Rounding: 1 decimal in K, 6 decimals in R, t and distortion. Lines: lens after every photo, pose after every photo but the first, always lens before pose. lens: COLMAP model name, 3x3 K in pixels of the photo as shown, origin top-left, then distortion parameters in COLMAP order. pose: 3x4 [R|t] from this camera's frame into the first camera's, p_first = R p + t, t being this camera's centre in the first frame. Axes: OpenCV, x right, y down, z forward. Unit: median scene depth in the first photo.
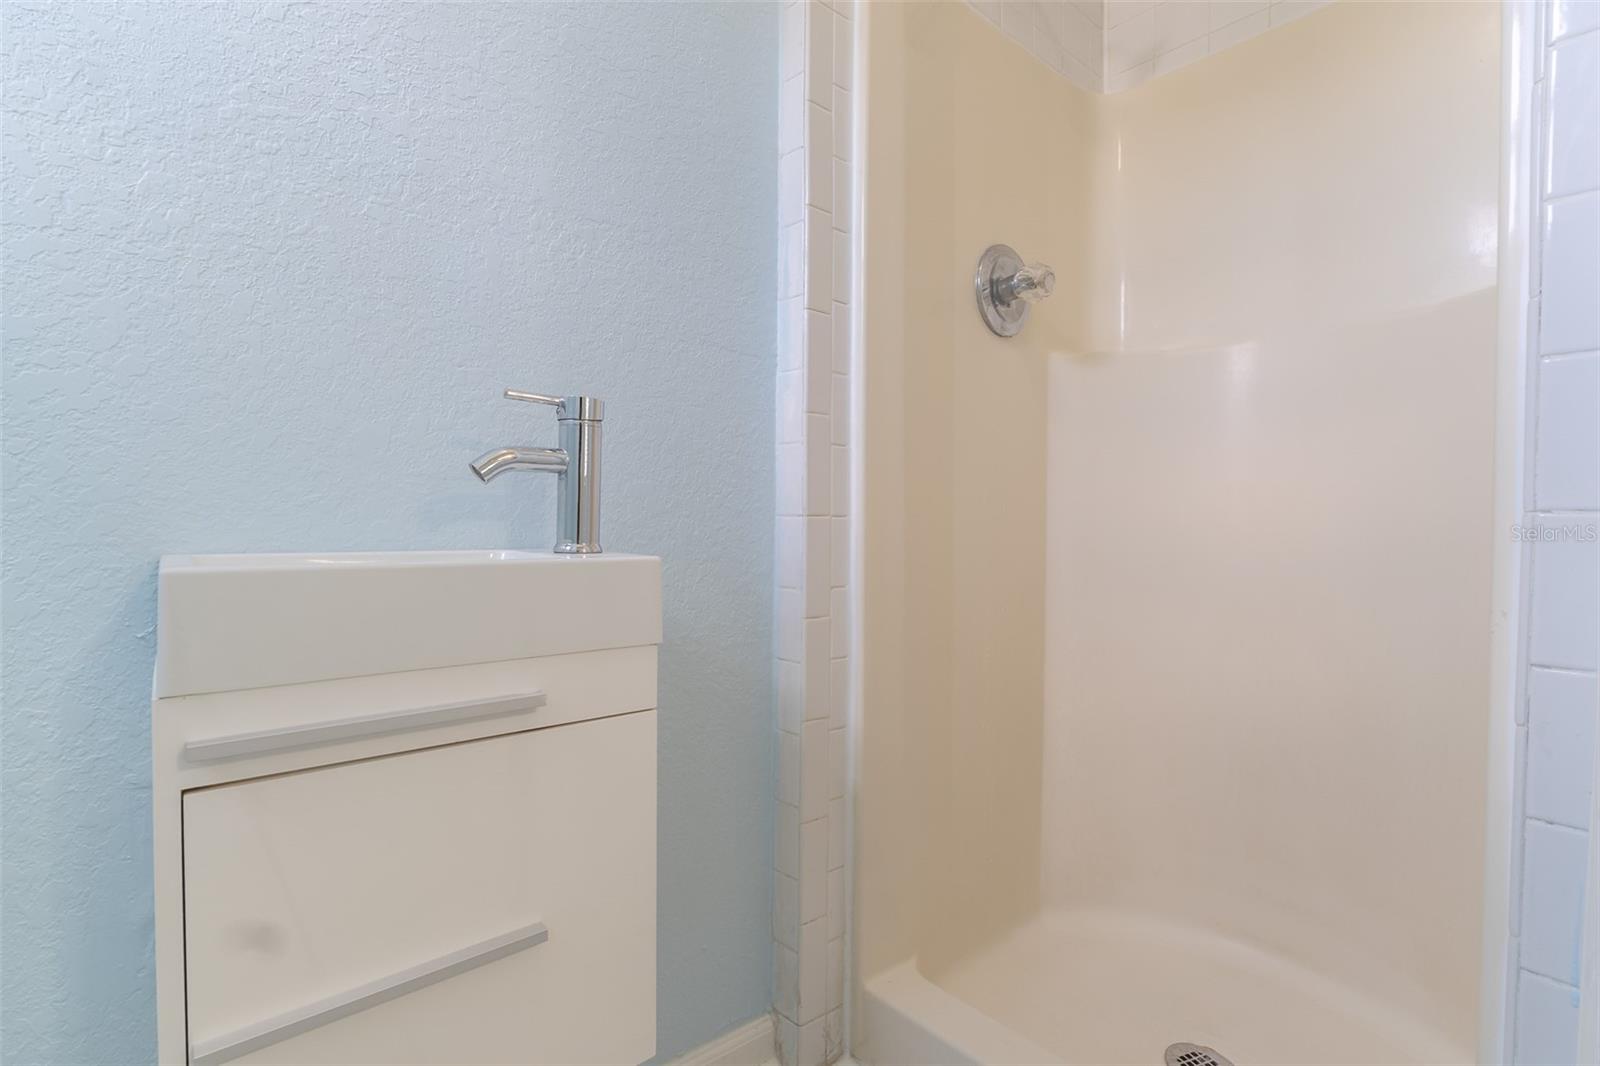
lens RADIAL K [[737.4, 0, 801.6], [0, 737.4, 532.7], [0, 0, 1]] dist [-0.011036, 0.001573]
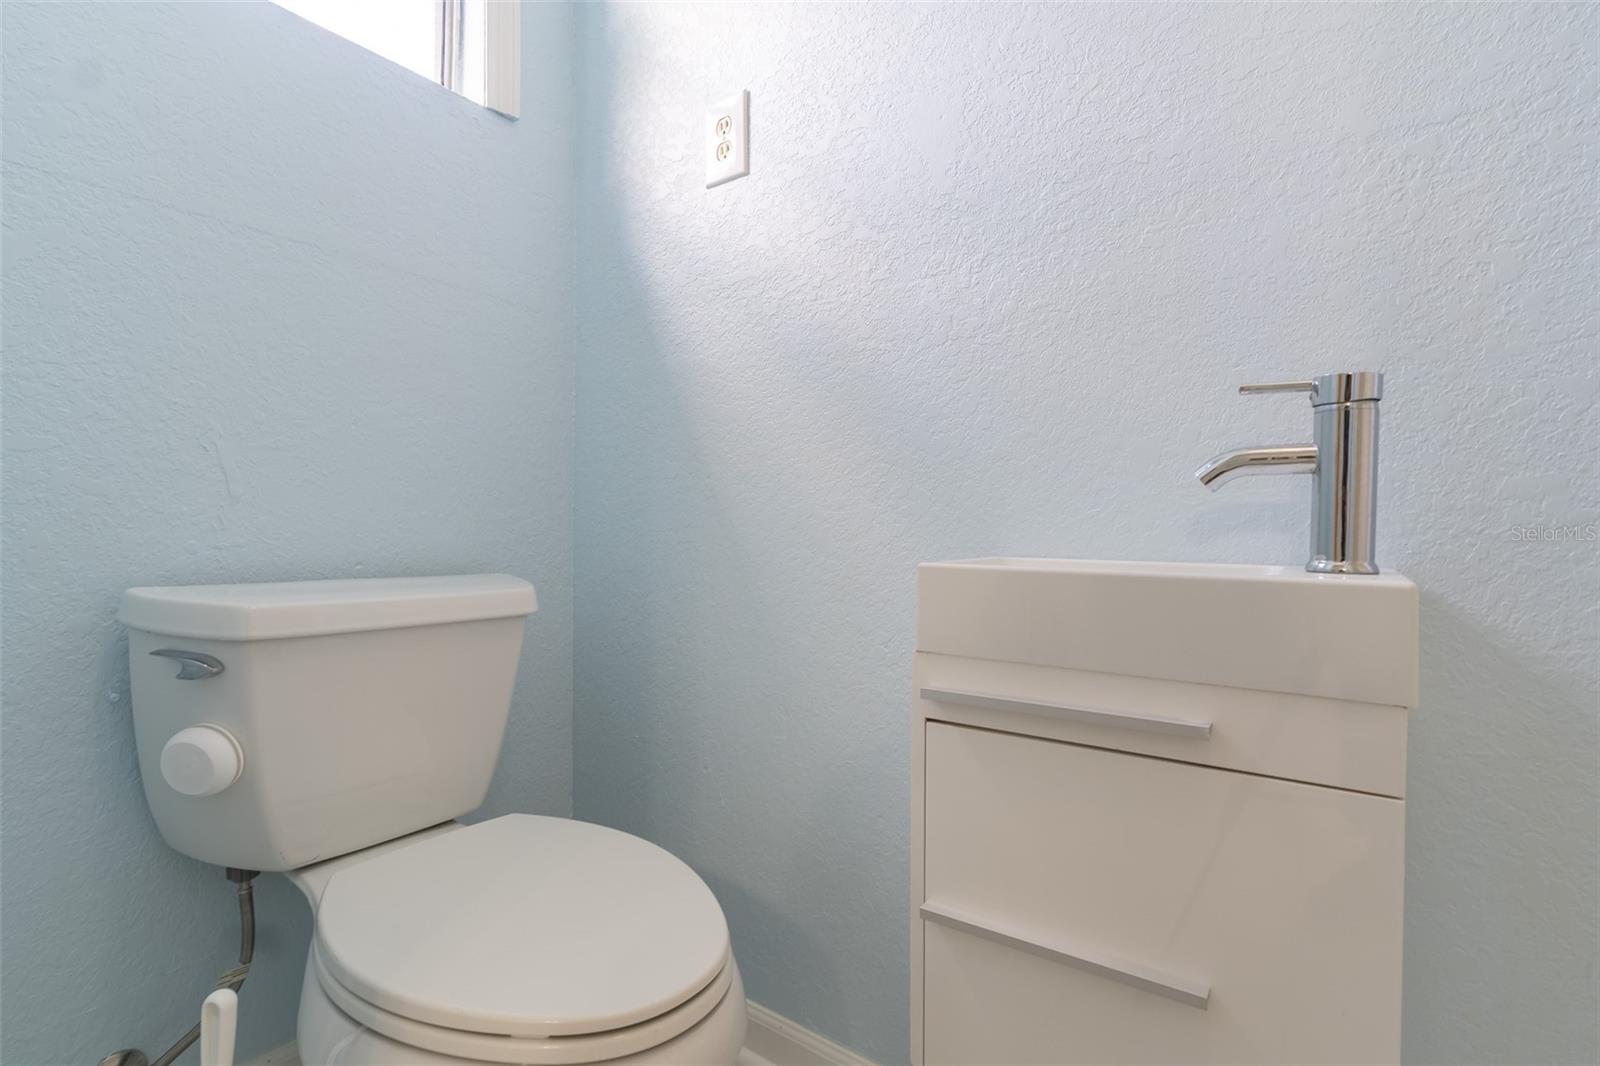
lens RADIAL K [[737.4, 0, 801.6], [0, 737.4, 534.4], [0, 0, 1]] dist [-0.011036, 0.001573]
pose [[0.247065, -0.001188, -0.968998, 0.315104], [-0.021299, 0.999751, -0.006657, 0.004351], [0.968765, 0.022283, 0.246978, 0.255703]]
